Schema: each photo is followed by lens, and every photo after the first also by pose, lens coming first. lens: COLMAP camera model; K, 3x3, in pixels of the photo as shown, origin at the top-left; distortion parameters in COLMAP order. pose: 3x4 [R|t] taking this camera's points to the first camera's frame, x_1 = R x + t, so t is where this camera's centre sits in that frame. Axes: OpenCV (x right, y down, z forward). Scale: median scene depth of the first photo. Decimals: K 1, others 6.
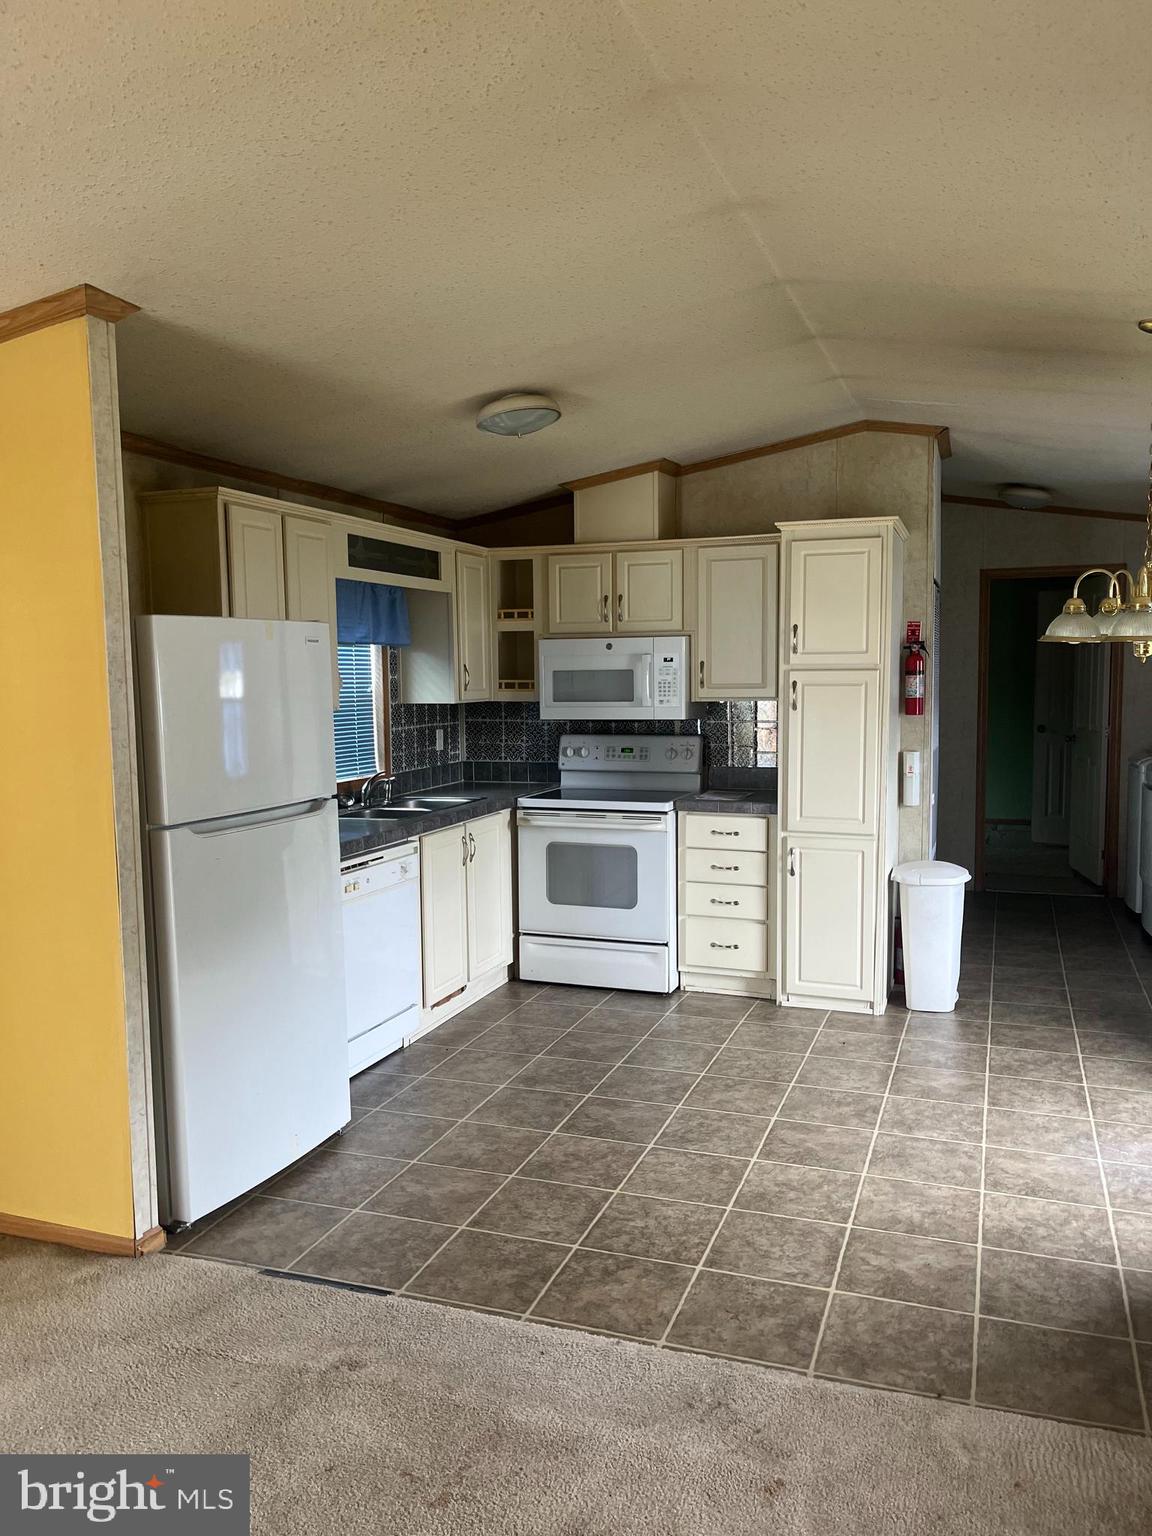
lens RADIAL K [[1113.8, 0, 576.0], [0, 1113.8, 768.0], [0, 0, 1]] dist [0.104994, -0.114512]
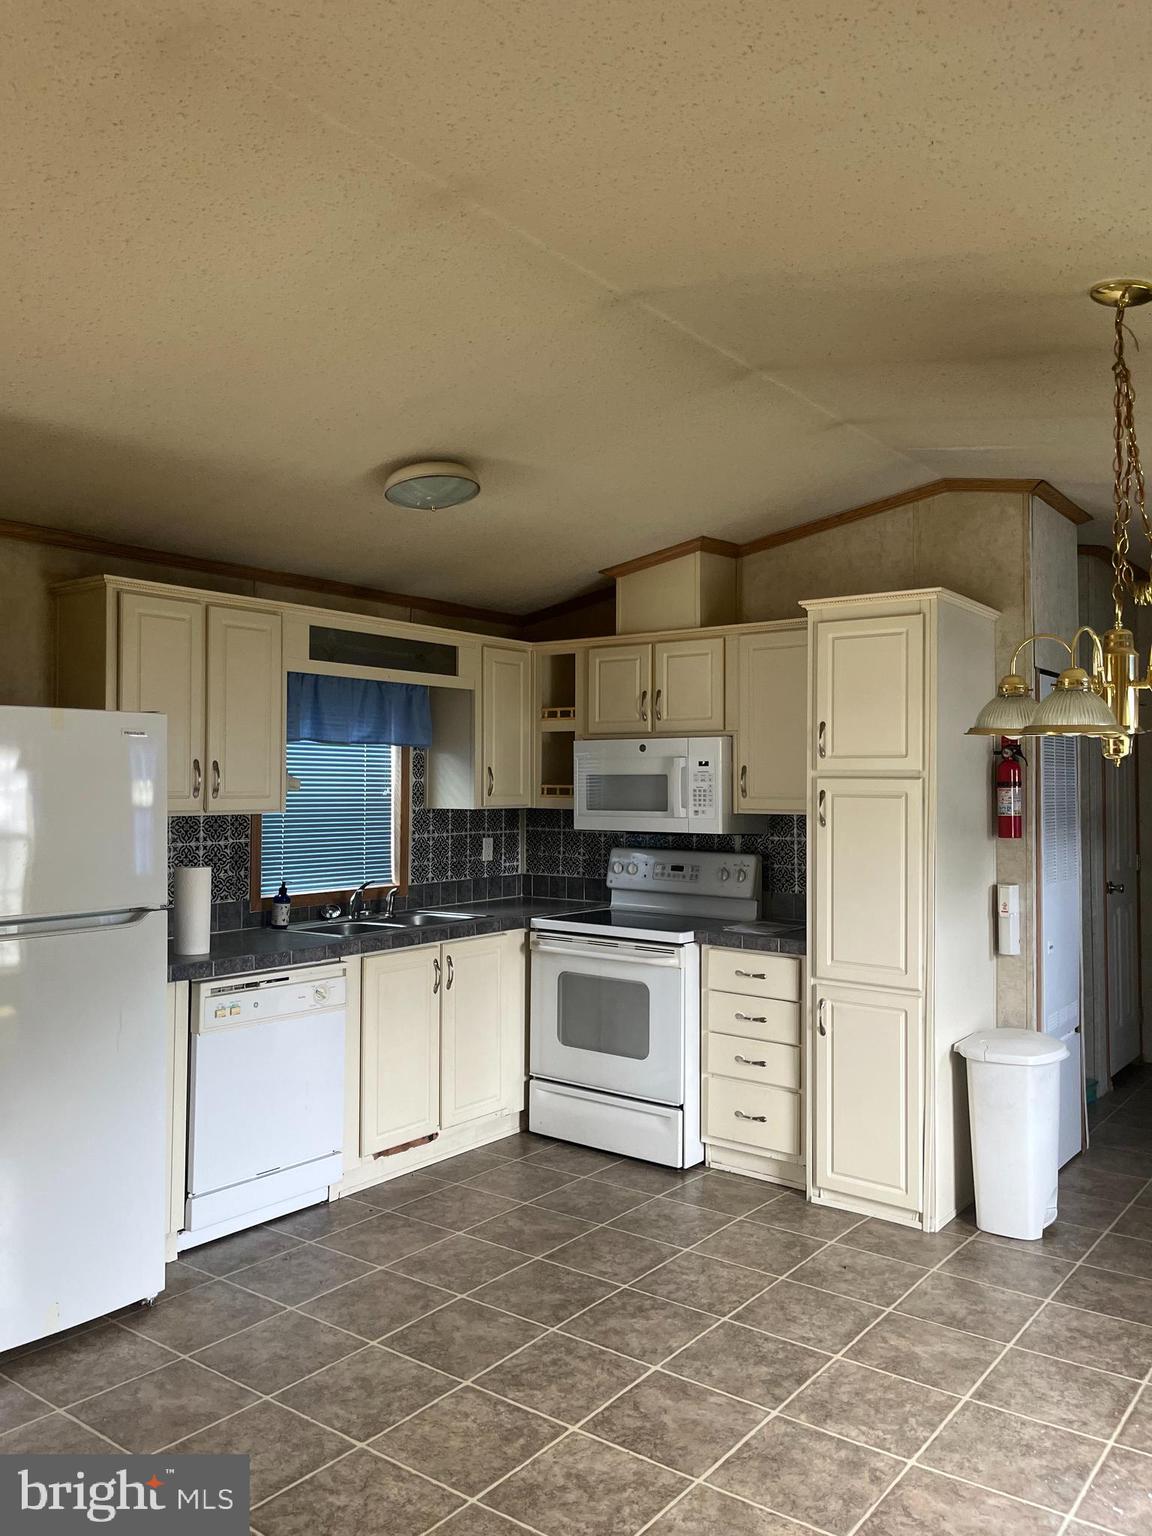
lens RADIAL K [[1113.8, 0, 576.0], [0, 1113.8, 768.0], [0, 0, 1]] dist [0.104994, -0.114512]
pose [[0.955546, 0.011235, -0.294628, 0.242440], [-0.040807, 0.994696, -0.094416, -0.009169], [0.292005, 0.102241, 0.950936, 0.158028]]
